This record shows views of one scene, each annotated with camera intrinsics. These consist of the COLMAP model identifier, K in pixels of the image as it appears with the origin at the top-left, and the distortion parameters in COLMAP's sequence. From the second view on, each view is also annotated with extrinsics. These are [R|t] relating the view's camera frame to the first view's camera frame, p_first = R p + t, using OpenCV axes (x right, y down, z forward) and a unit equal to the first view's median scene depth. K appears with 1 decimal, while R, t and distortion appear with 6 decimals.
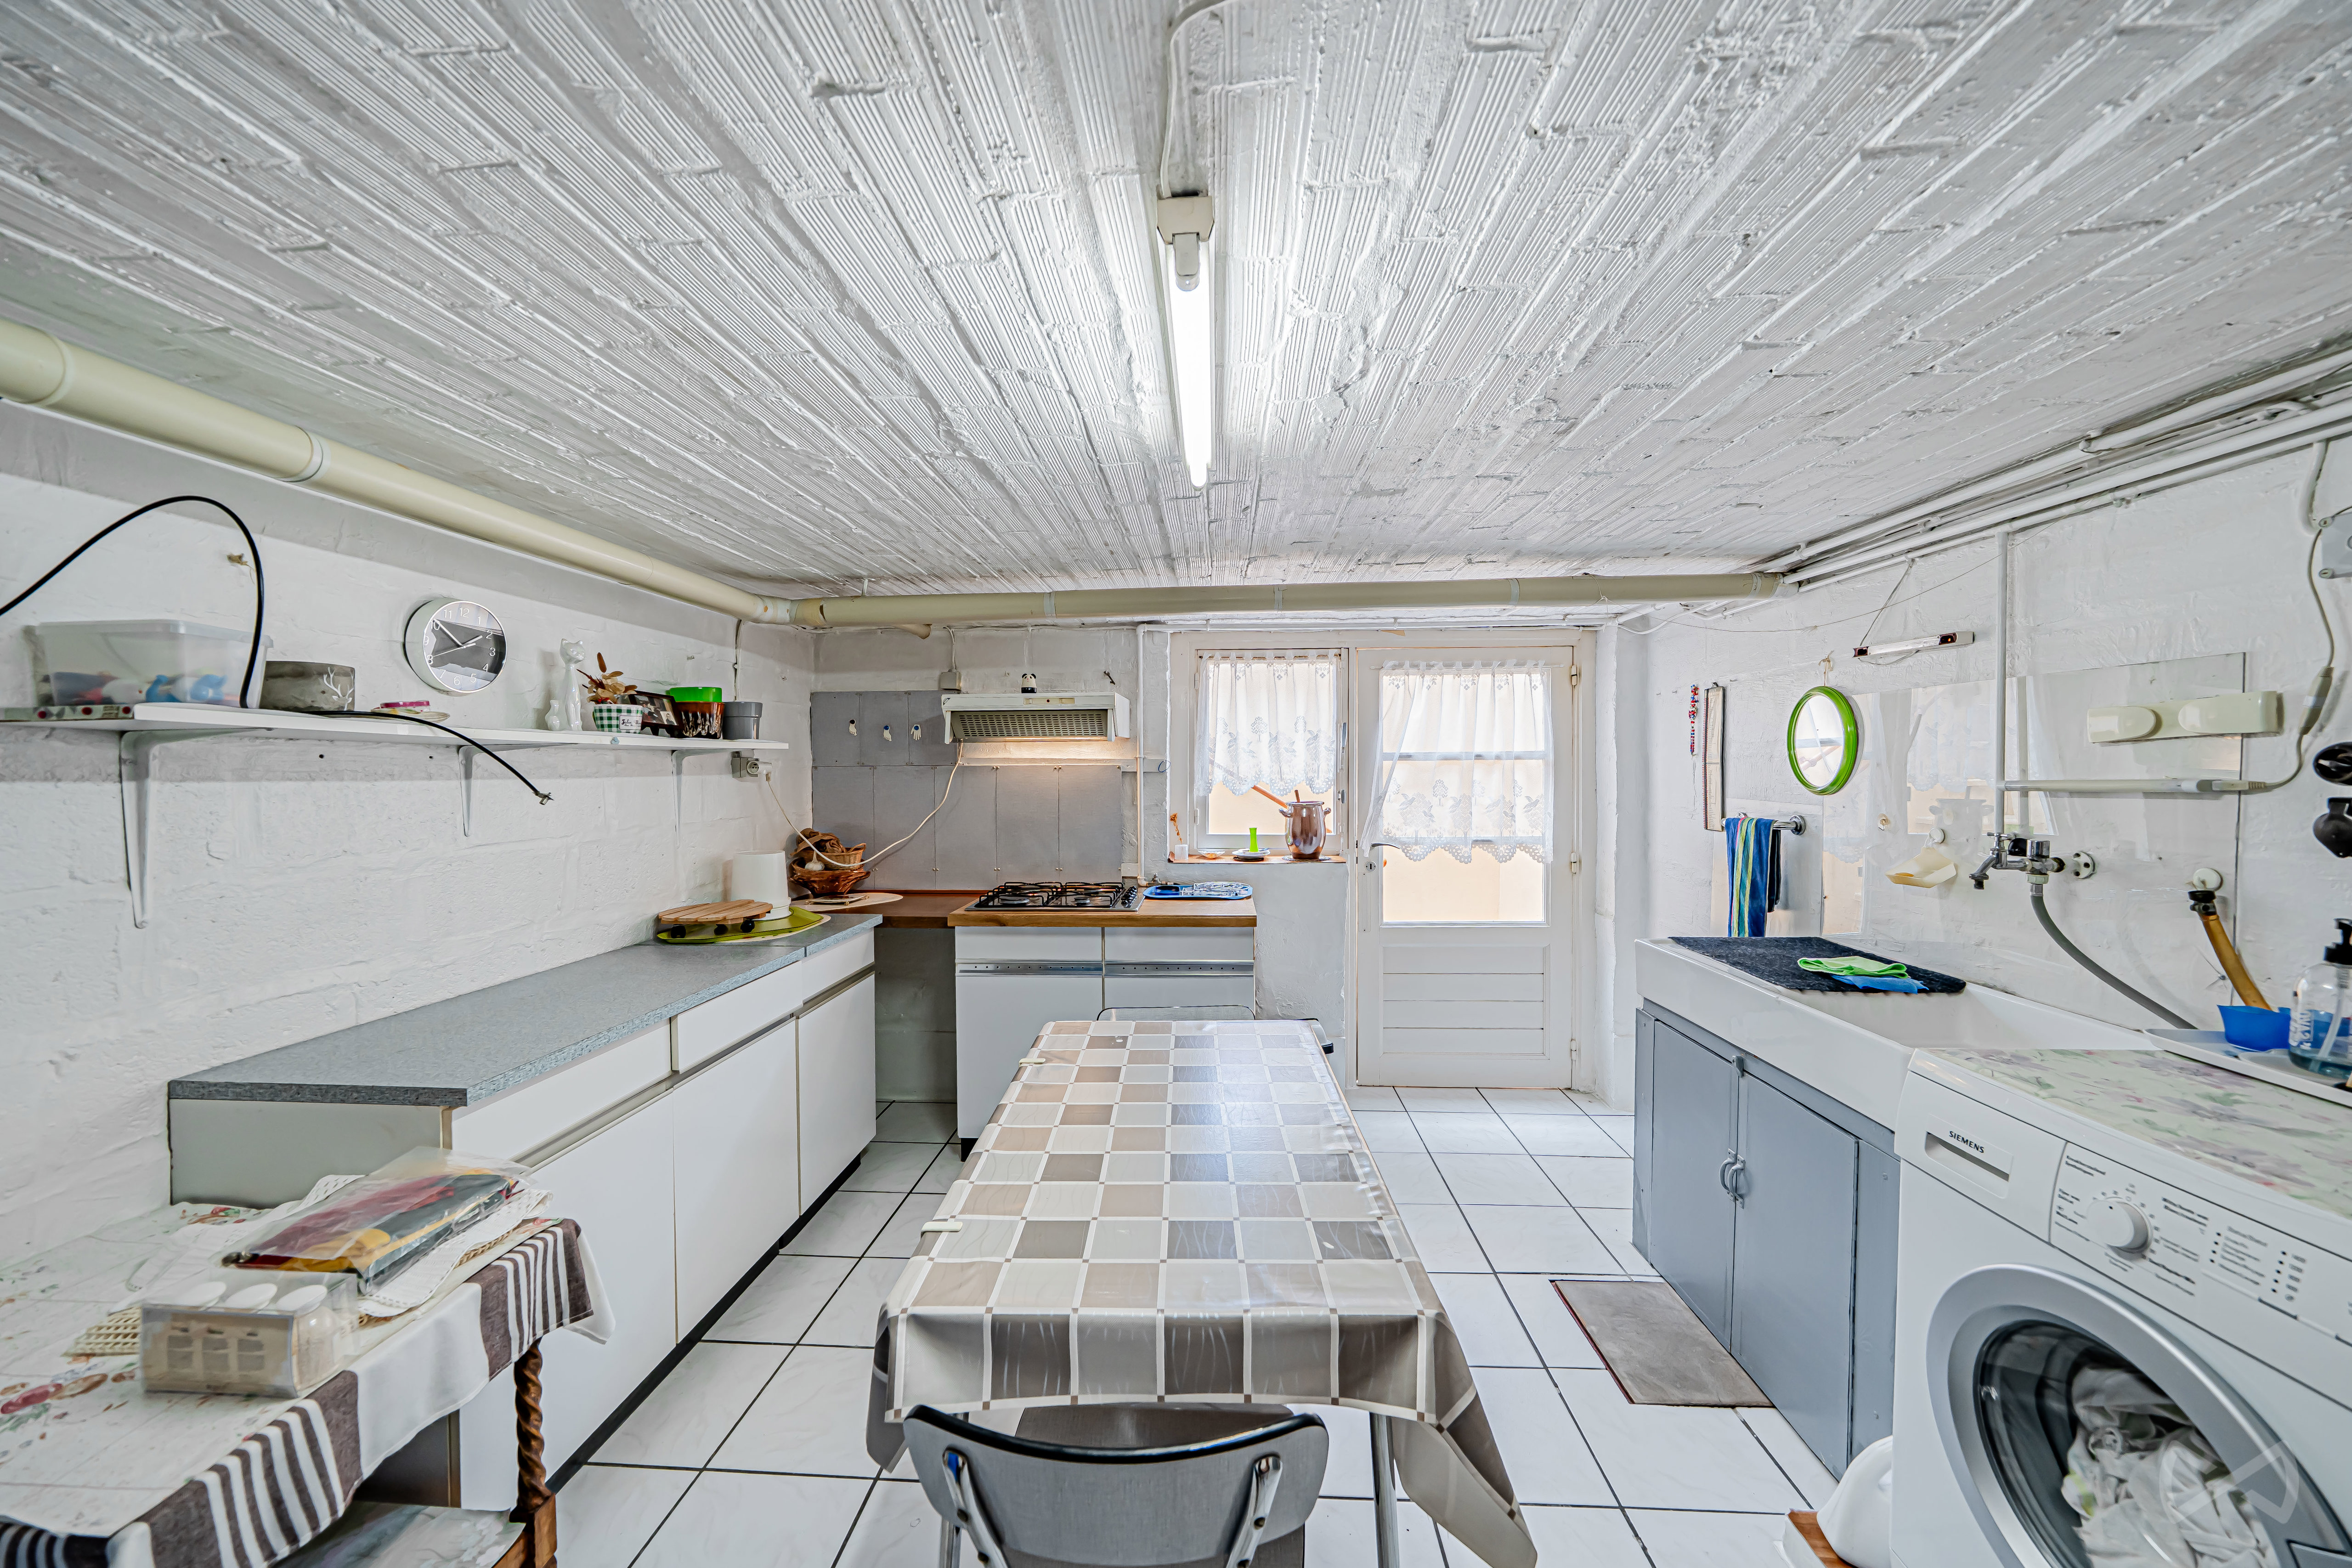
lens RADIAL K [[807.8, 0, 1175.4], [0, 807.8, 786.6], [0, 0, 1]] dist [-0.005076, 0.000214]
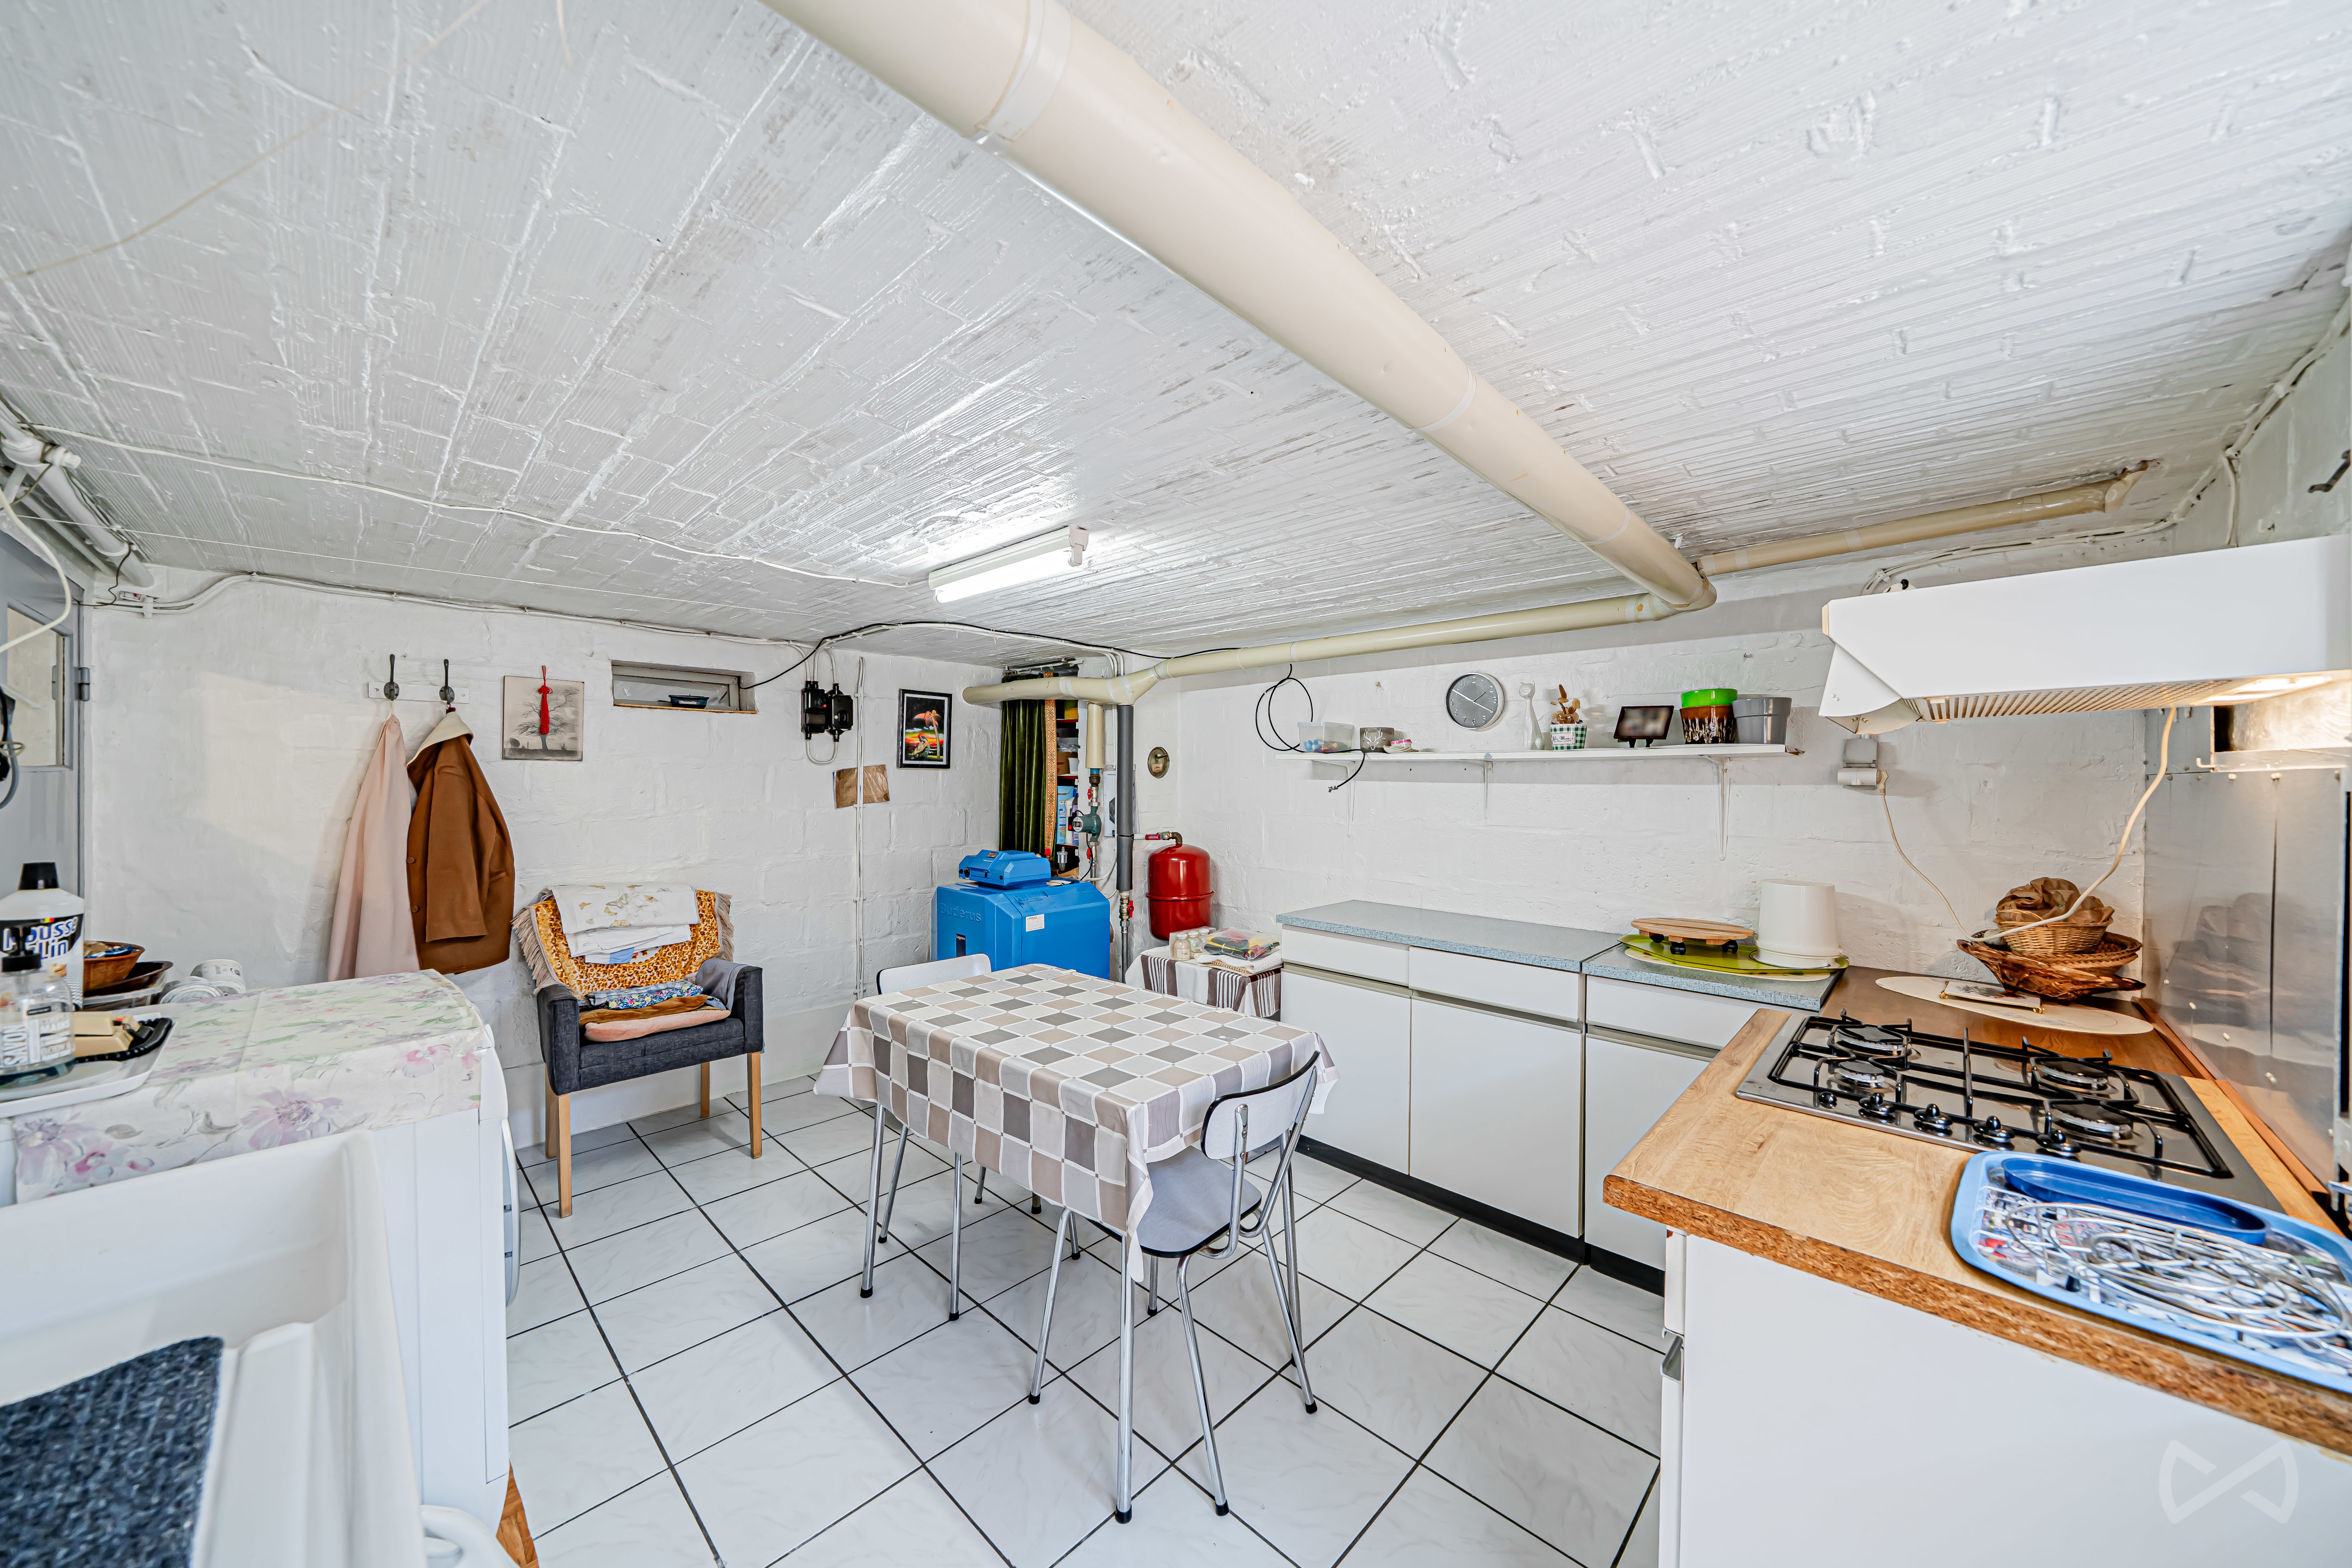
lens RADIAL K [[807.8, 0, 1171.6], [0, 807.8, 782.9], [0, 0, 1]] dist [-0.005076, 0.000214]
pose [[-0.650923, 0.004354, -0.759131, 0.701514], [-0.020916, 0.999501, 0.023667, -0.031757], [0.758856, 0.031283, -0.650507, 1.490987]]
